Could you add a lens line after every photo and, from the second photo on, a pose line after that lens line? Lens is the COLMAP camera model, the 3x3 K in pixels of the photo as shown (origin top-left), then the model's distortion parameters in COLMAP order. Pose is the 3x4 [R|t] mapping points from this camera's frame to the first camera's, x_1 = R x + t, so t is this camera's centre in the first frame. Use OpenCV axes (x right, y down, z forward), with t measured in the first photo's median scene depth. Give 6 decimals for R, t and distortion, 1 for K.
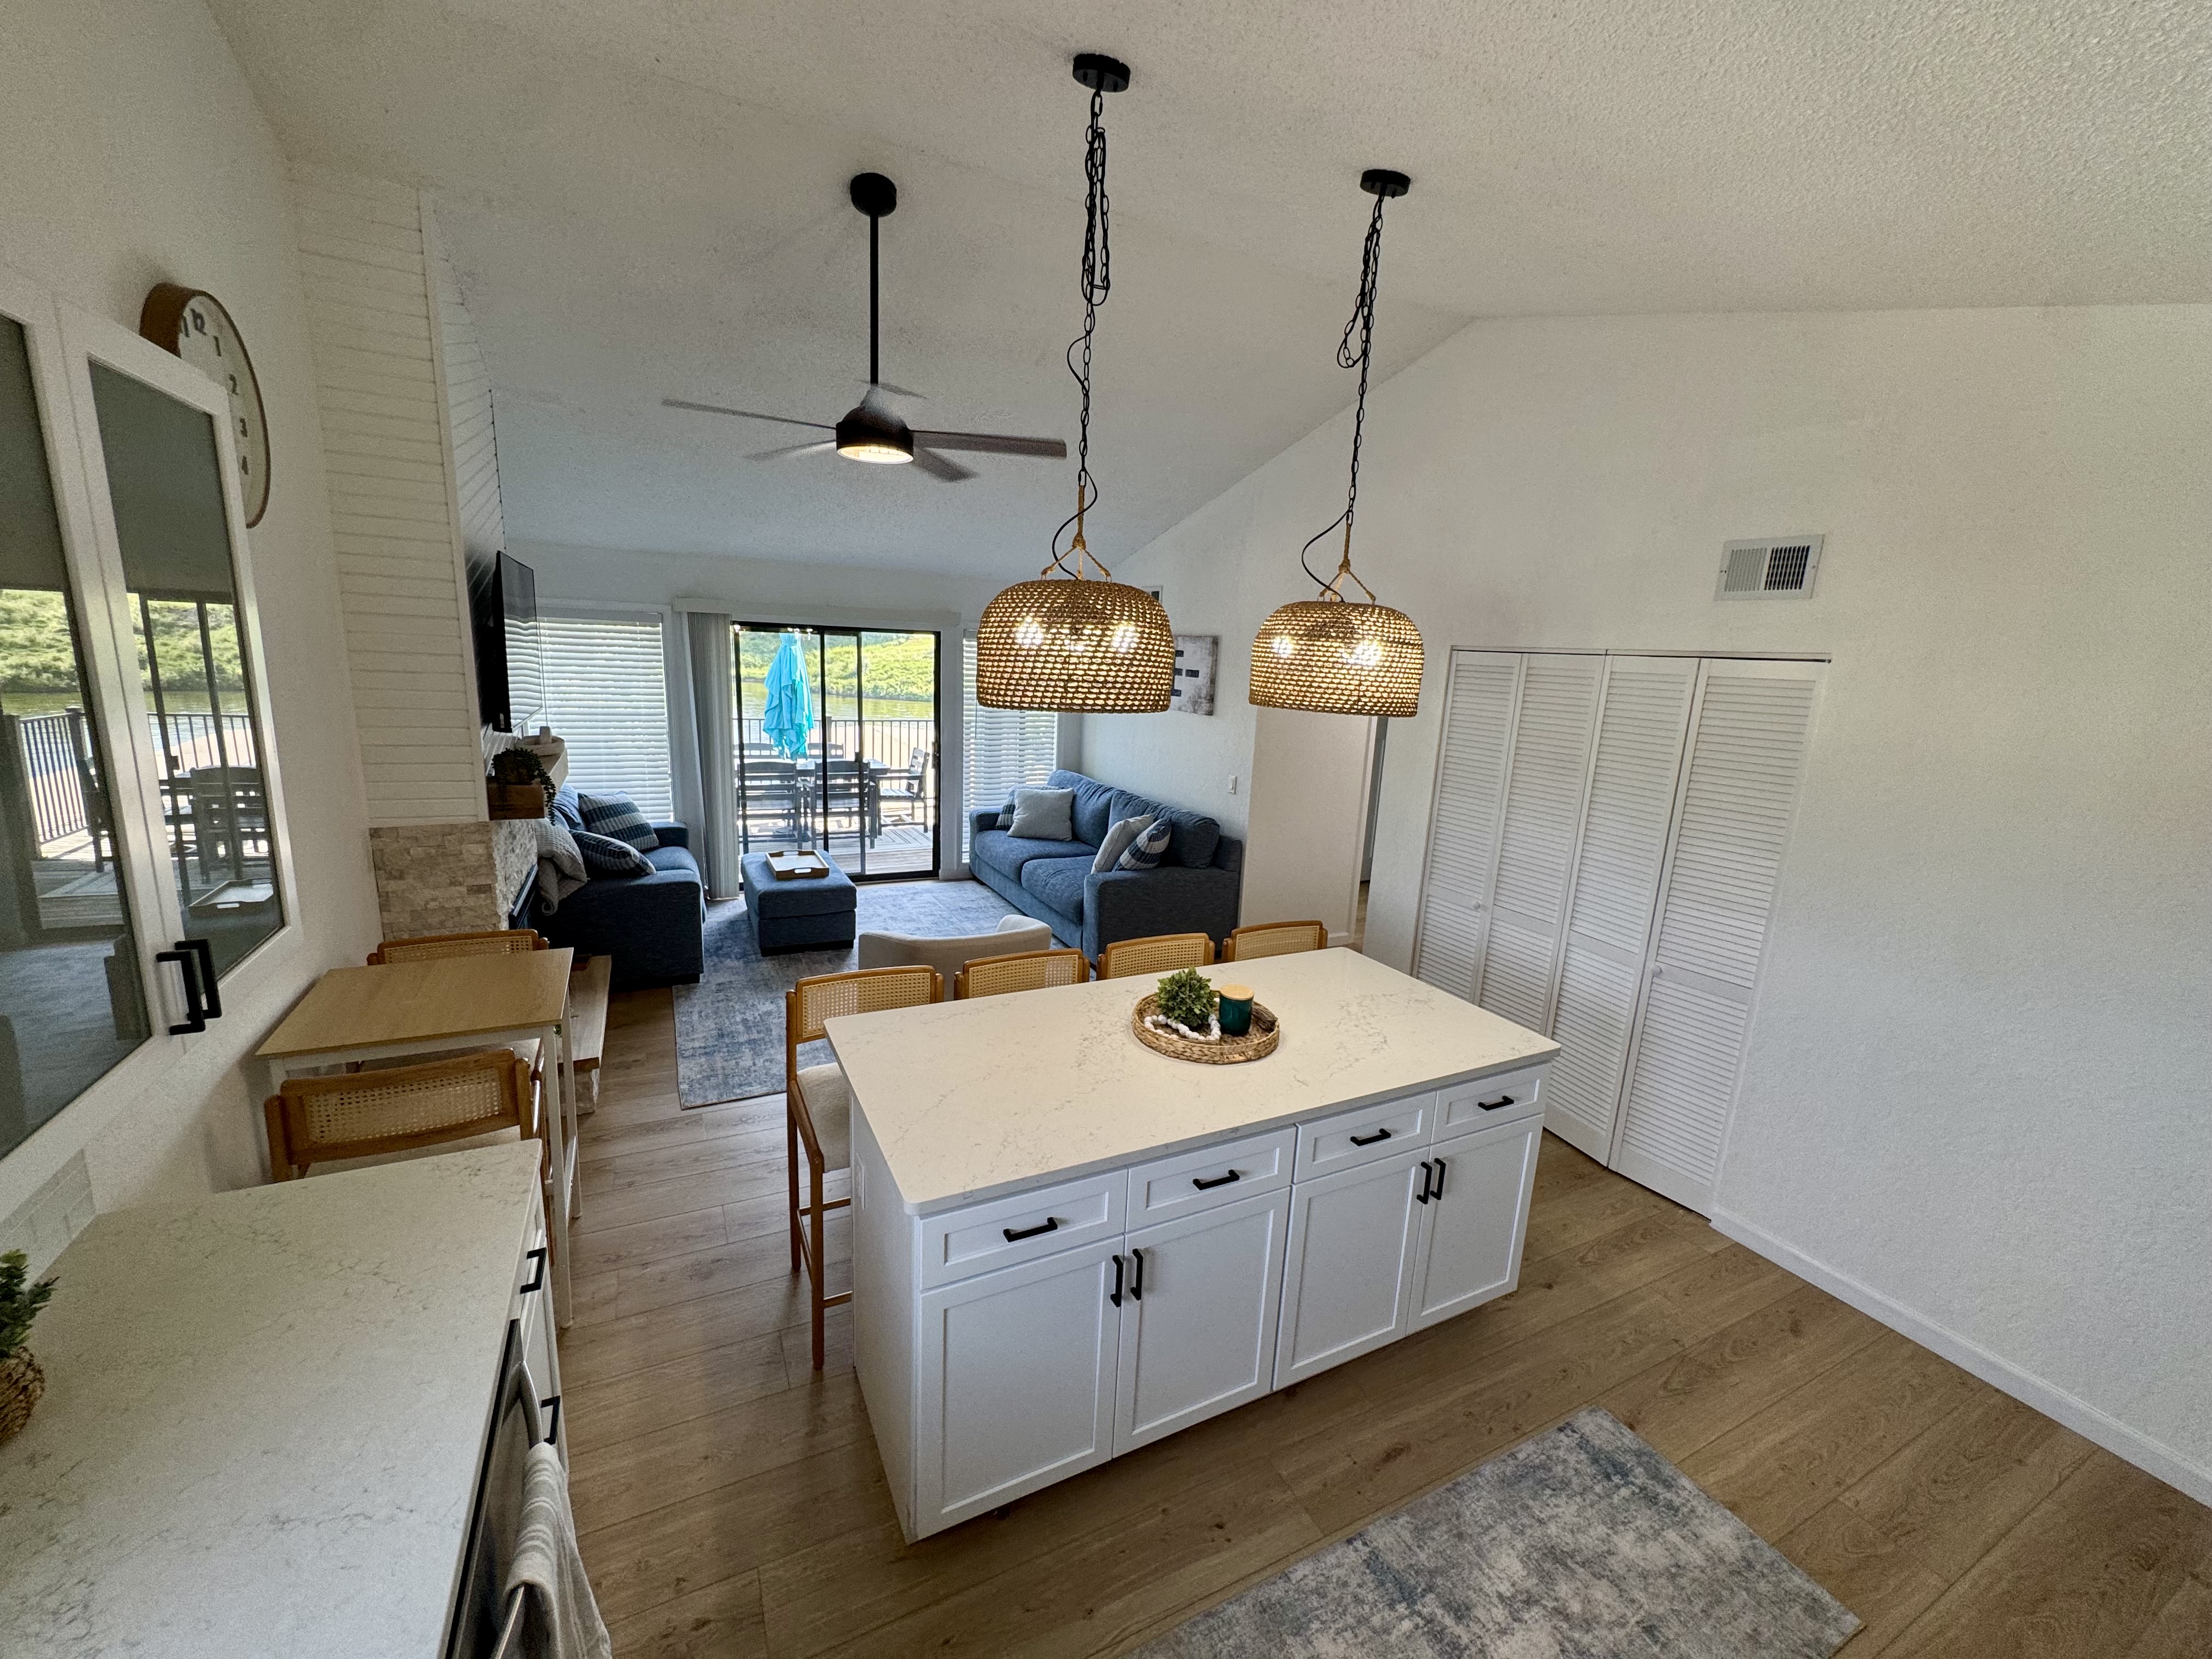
lens RADIAL K [[881.3, 0, 1112.4], [0, 881.3, 820.1], [0, 0, 1]] dist [0.001858, 0.000785]
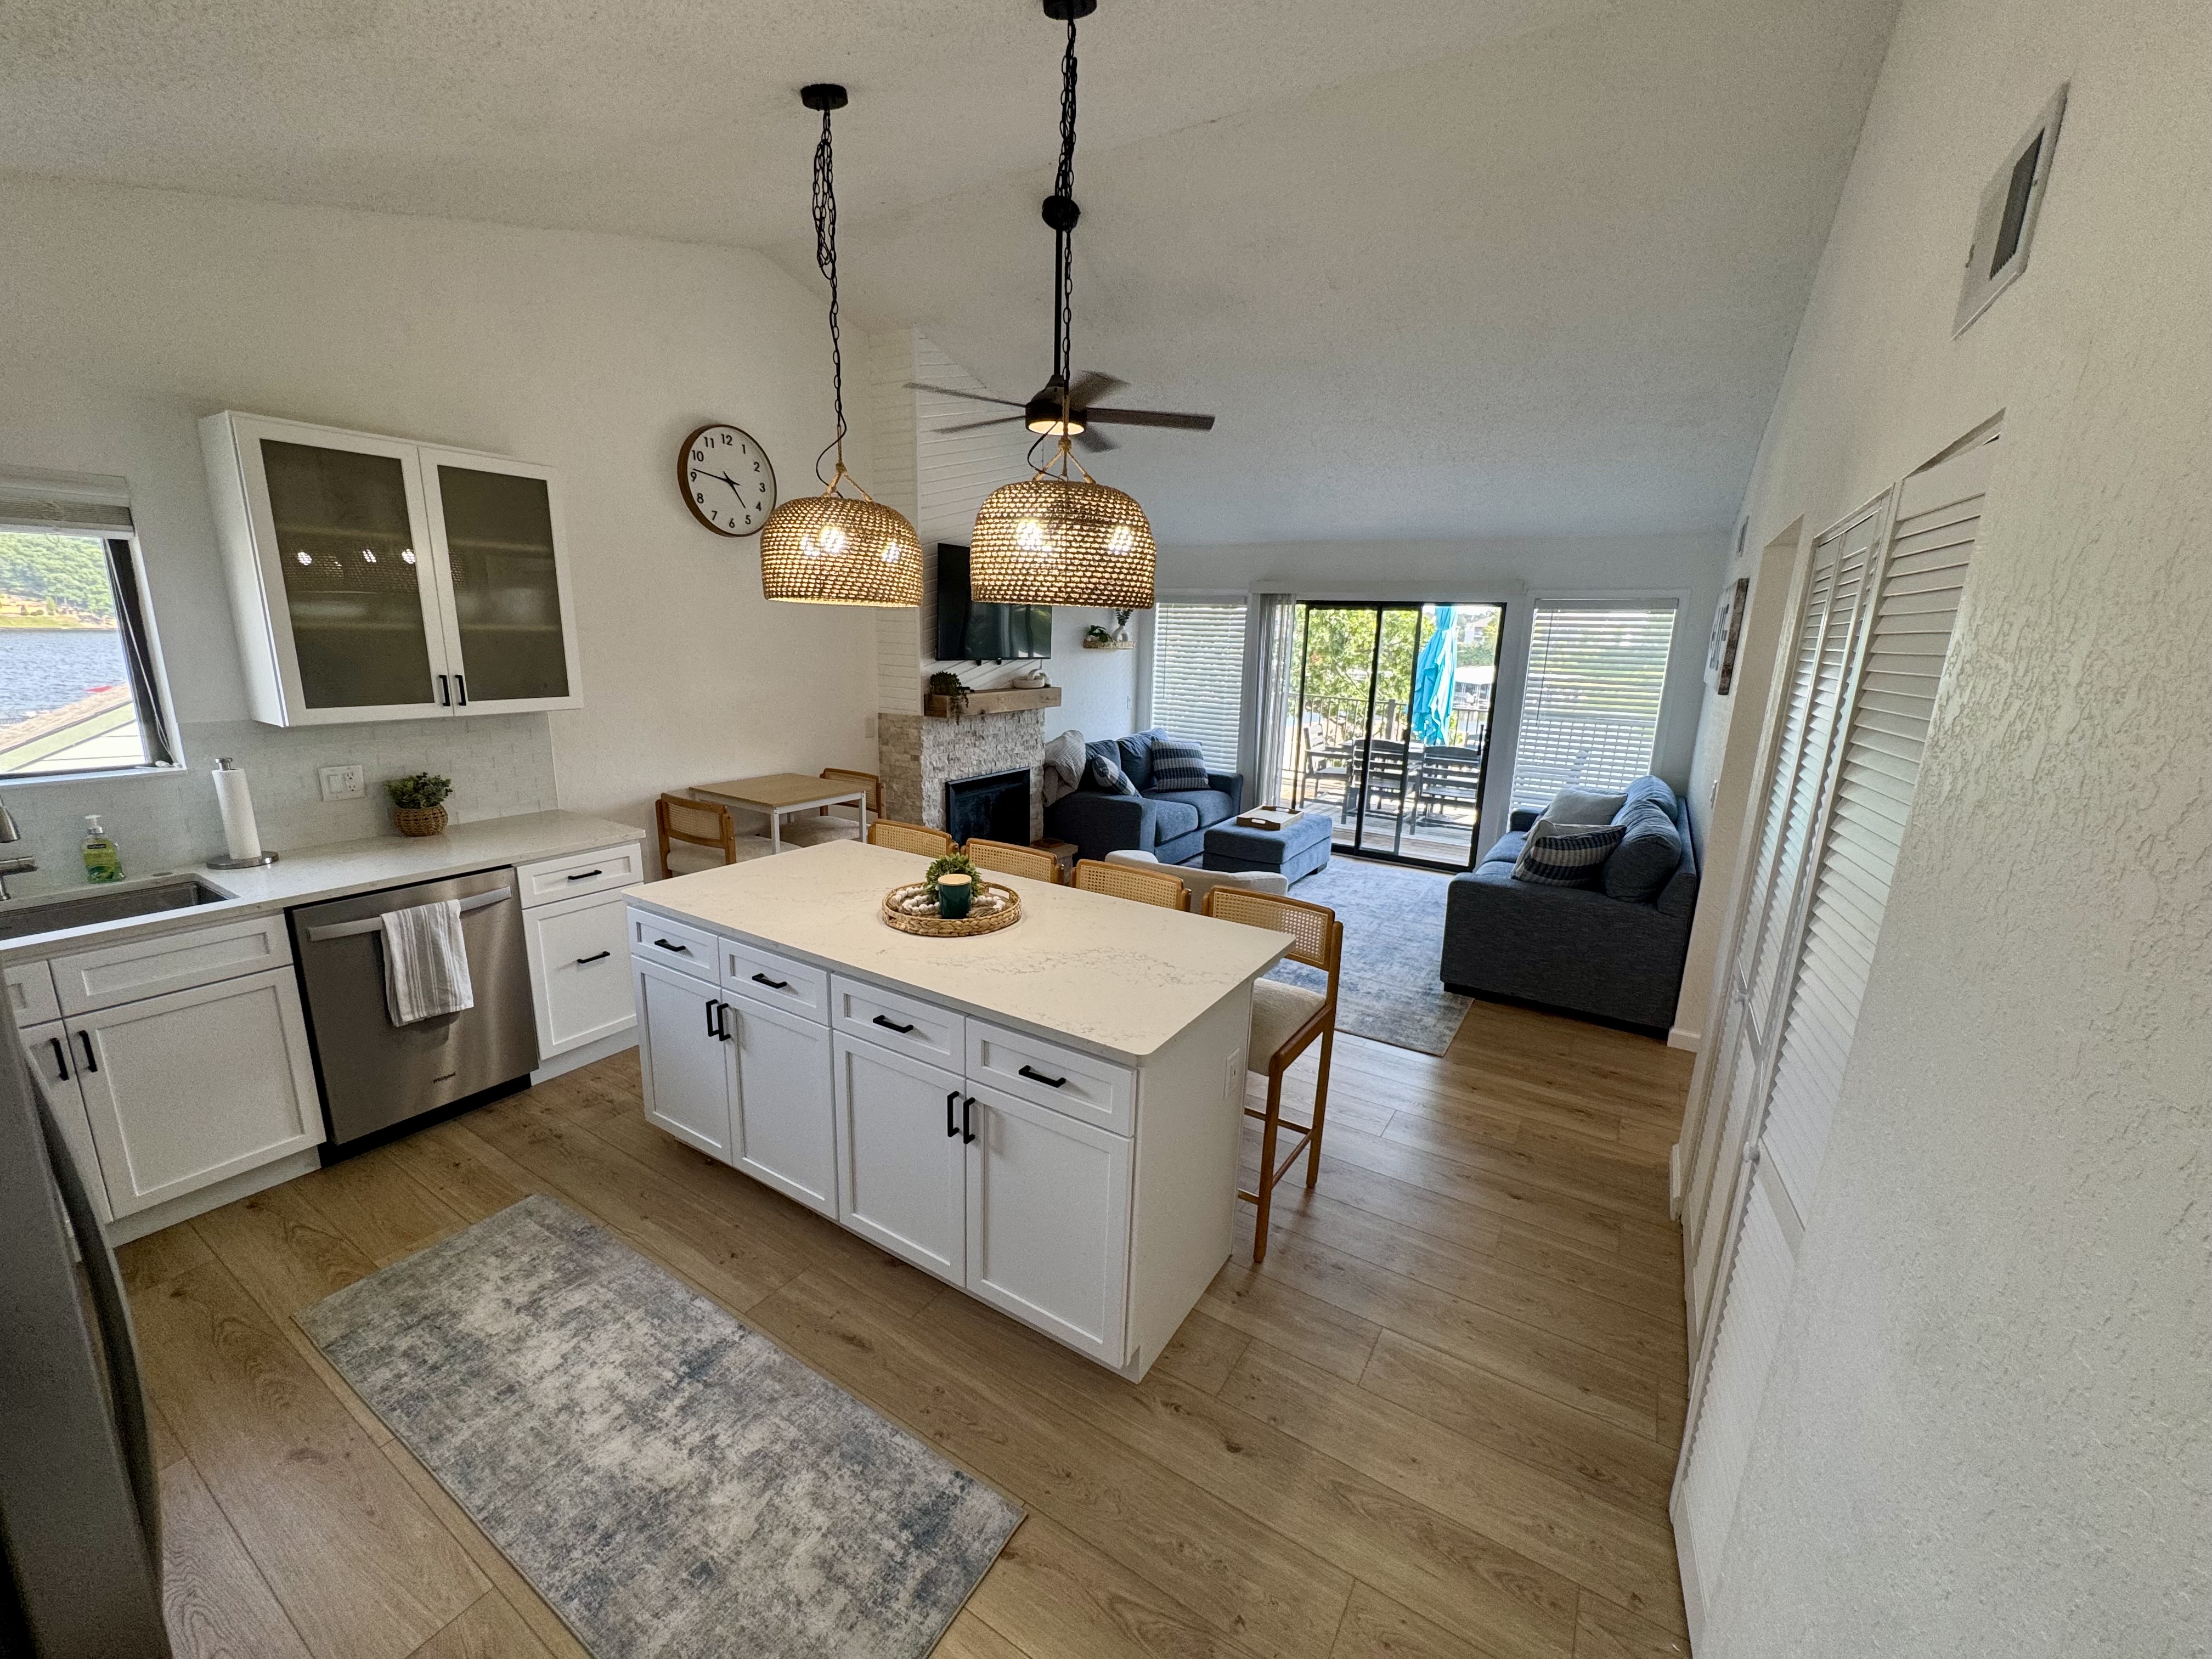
lens RADIAL K [[881.3, 0, 1113.2], [0, 881.3, 836.8], [0, 0, 1]] dist [0.001858, 0.000785]
pose [[0.523970, 0.164233, -0.835753, 1.181023], [-0.168473, 0.981831, 0.087316, 0.026590], [0.834909, 0.095051, 0.542119, 0.638846]]
